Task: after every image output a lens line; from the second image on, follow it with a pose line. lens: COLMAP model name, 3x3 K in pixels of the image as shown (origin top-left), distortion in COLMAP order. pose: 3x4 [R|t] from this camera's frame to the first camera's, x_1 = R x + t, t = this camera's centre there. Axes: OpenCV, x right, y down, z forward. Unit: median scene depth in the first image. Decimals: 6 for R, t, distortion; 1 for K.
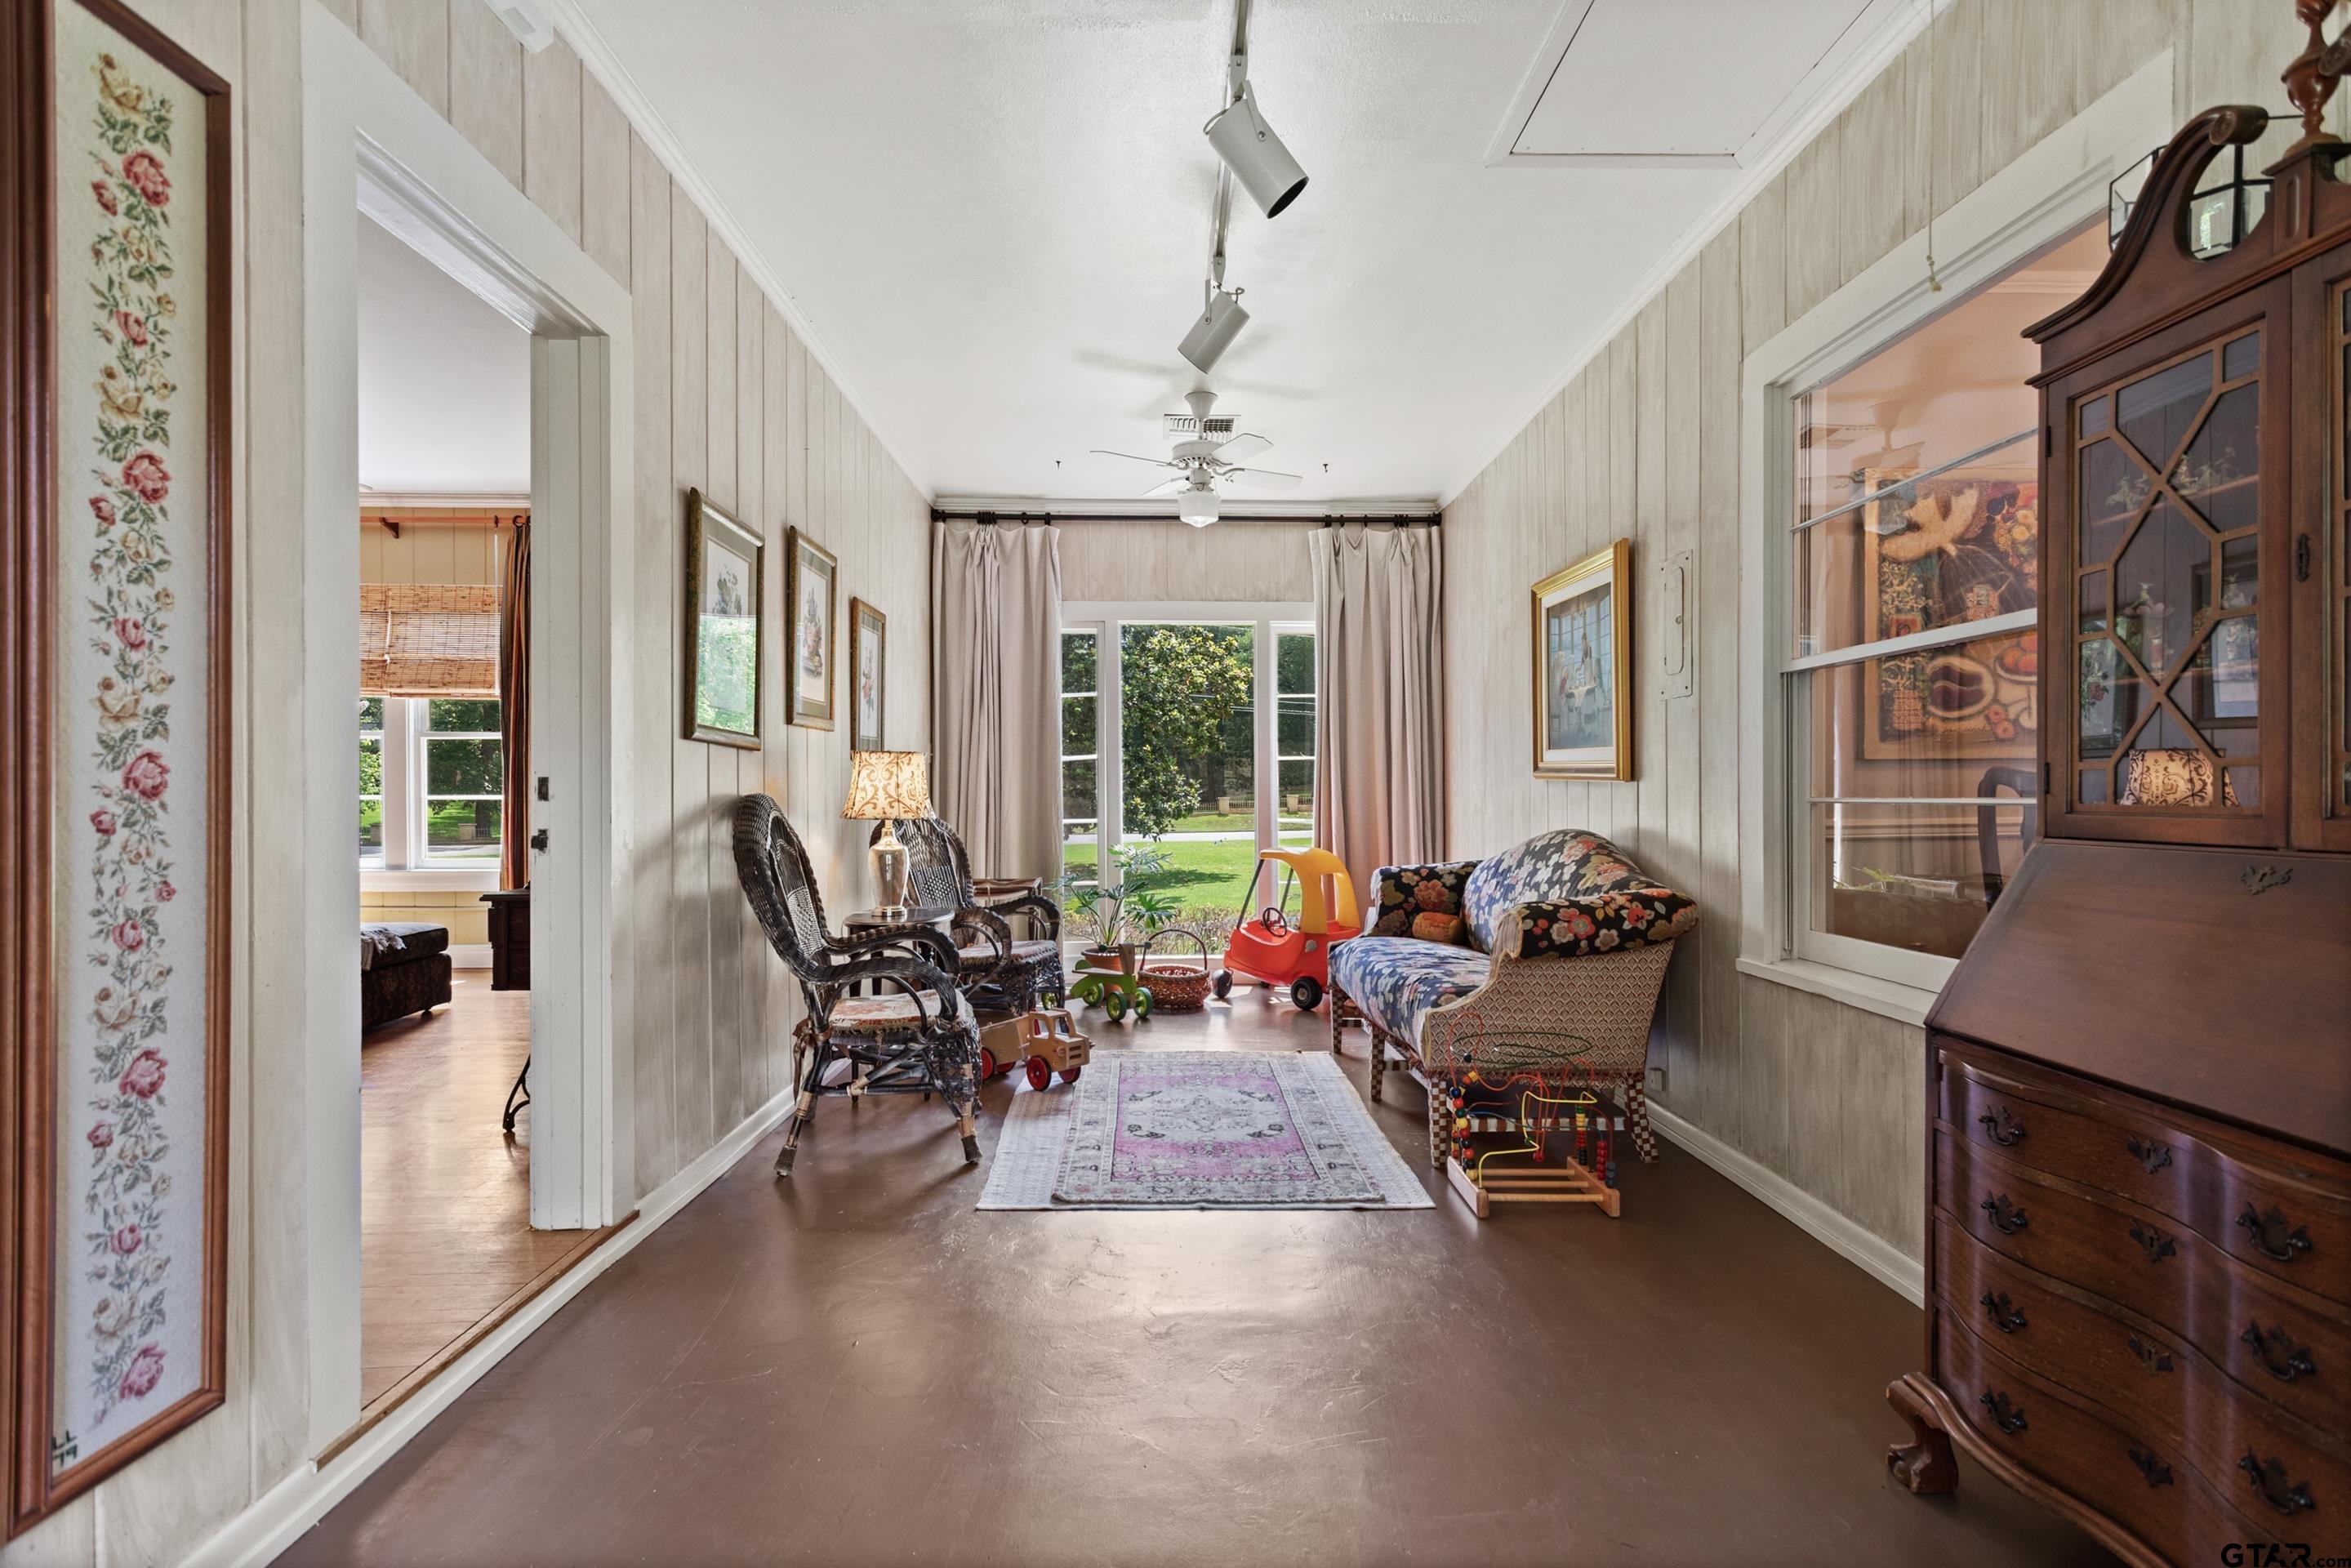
lens RADIAL K [[1138.1, 0, 1183.2], [0, 1138.1, 791.4], [0, 0, 1]] dist [0.001164, 0.001135]
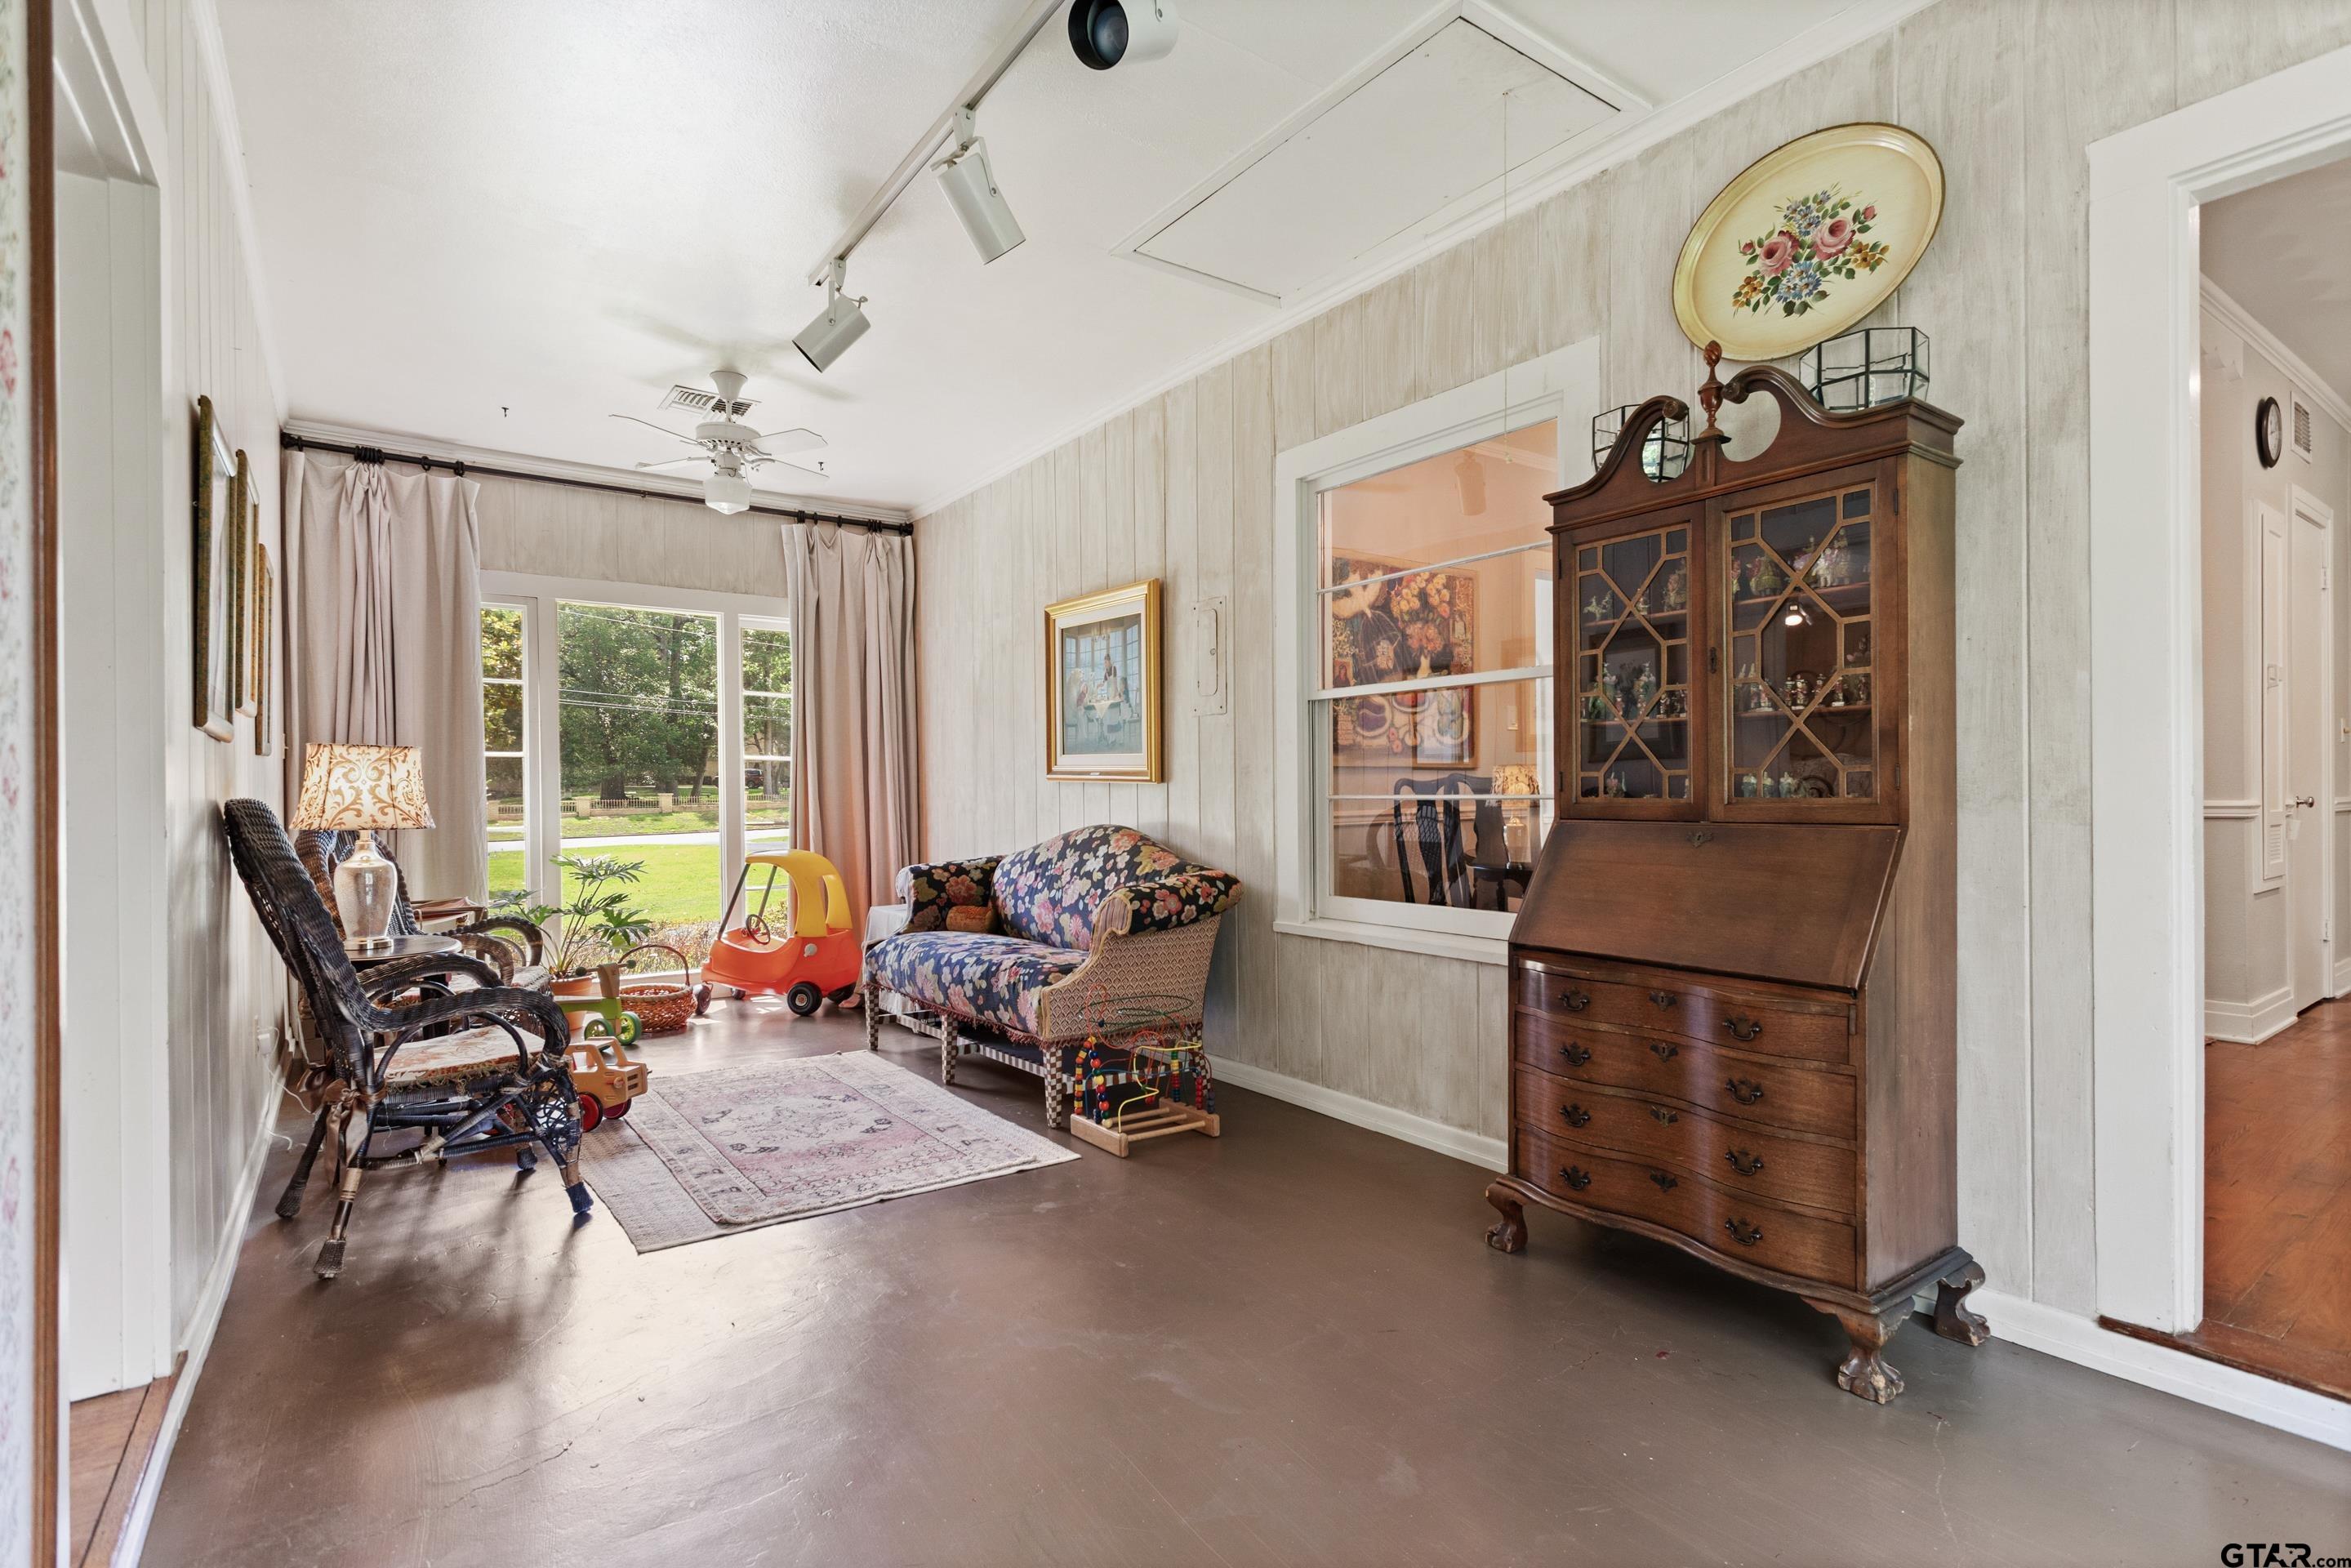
lens RADIAL K [[1151.3, 0, 1200.3], [0, 1151.3, 787.2], [0, 0, 1]] dist [0.001387, 0.000224]
pose [[0.819422, -0.001403, 0.573189, -0.280004], [0.003857, 0.999988, -0.003067, -0.000654], [-0.573178, 0.004724, 0.819417, -0.011594]]
